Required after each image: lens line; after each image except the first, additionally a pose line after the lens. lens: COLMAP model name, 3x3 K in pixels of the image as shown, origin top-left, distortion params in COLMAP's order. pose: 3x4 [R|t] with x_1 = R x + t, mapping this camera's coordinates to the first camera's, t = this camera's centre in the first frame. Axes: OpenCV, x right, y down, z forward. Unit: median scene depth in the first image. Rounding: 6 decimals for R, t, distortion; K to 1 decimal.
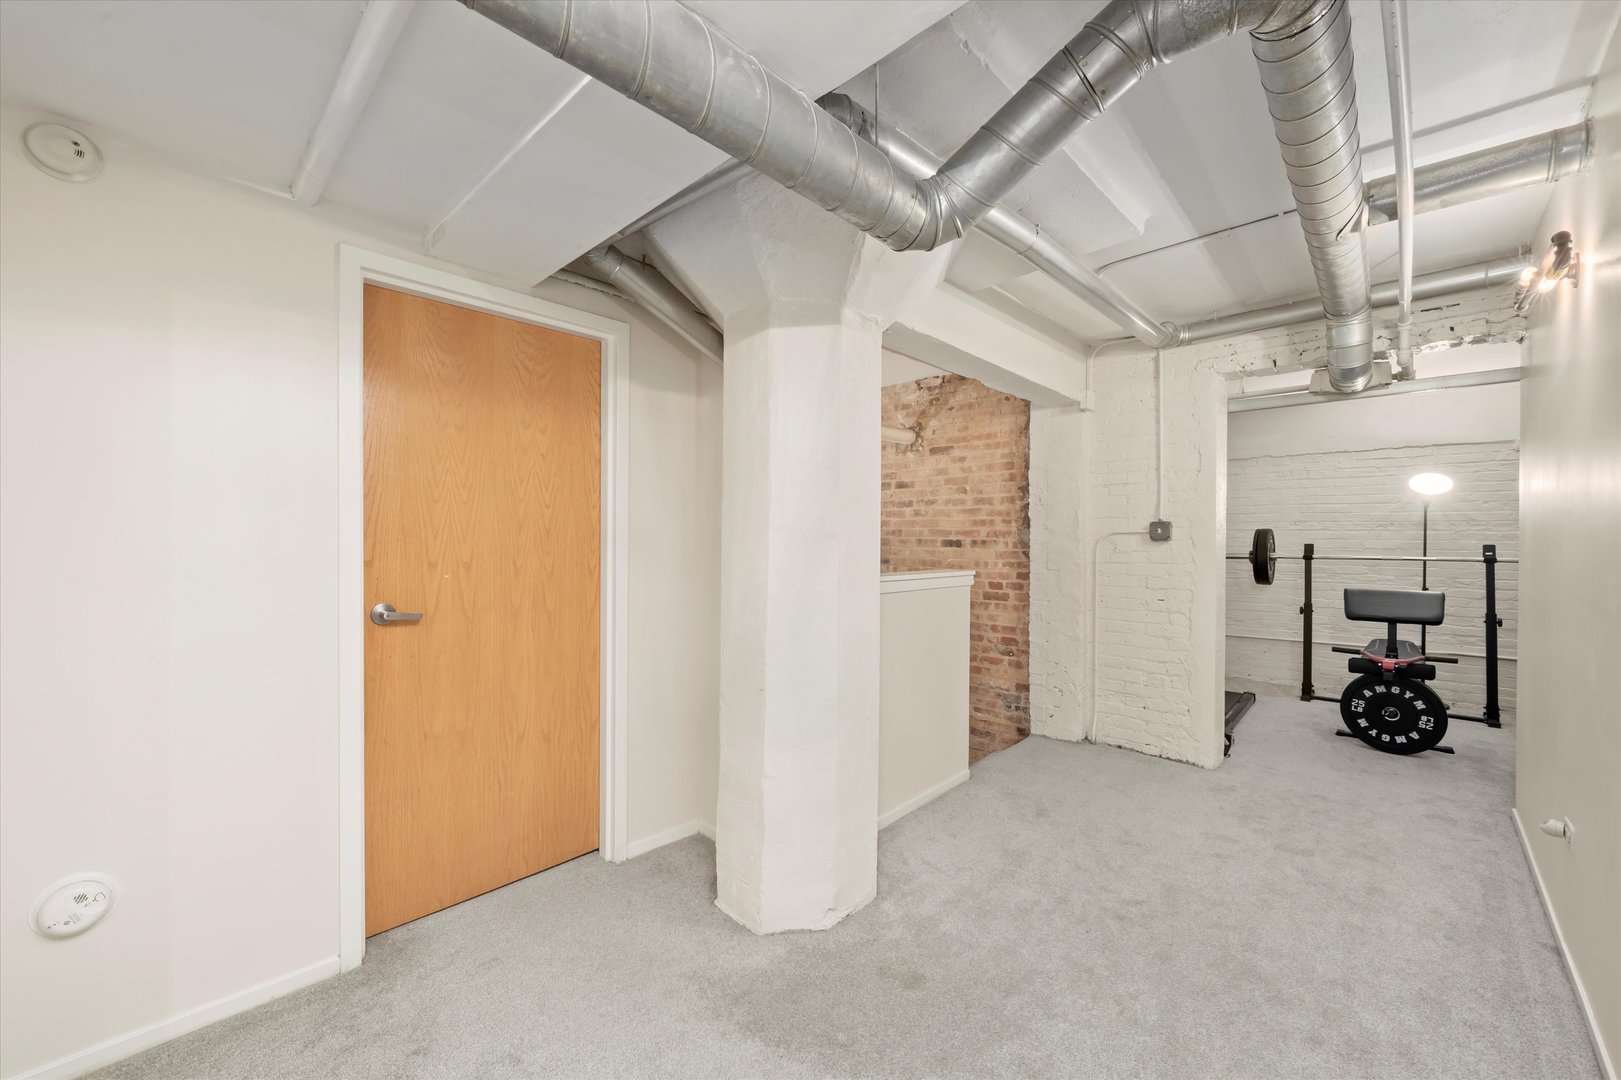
lens RADIAL K [[634.3, 0, 814.1], [0, 634.3, 534.7], [0, 0, 1]] dist [-0.000839, 0.000005]
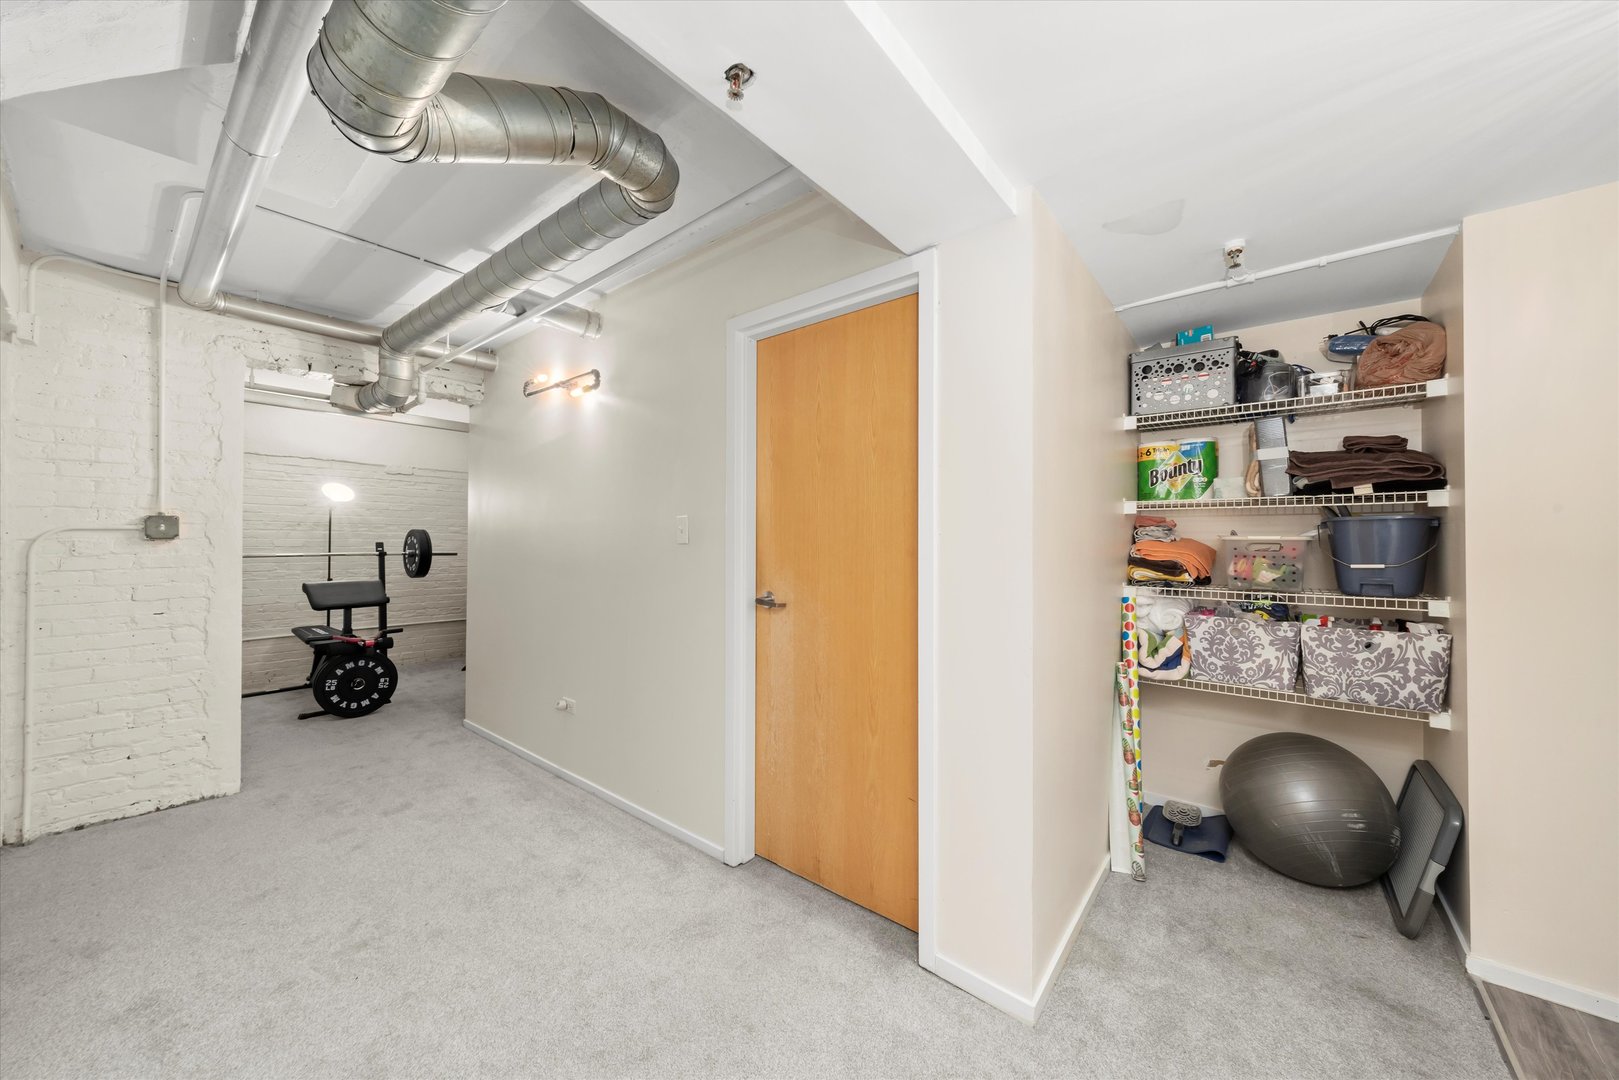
lens RADIAL K [[579.0, 0, 799.5], [0, 579.0, 529.3], [0, 0, 1]] dist [-0.000230, 0.000067]
pose [[-0.072559, 0.016349, 0.997230, -0.250971], [-0.007650, 0.999827, -0.016949, 0.002924], [-0.997335, -0.008858, -0.072422, 0.256642]]
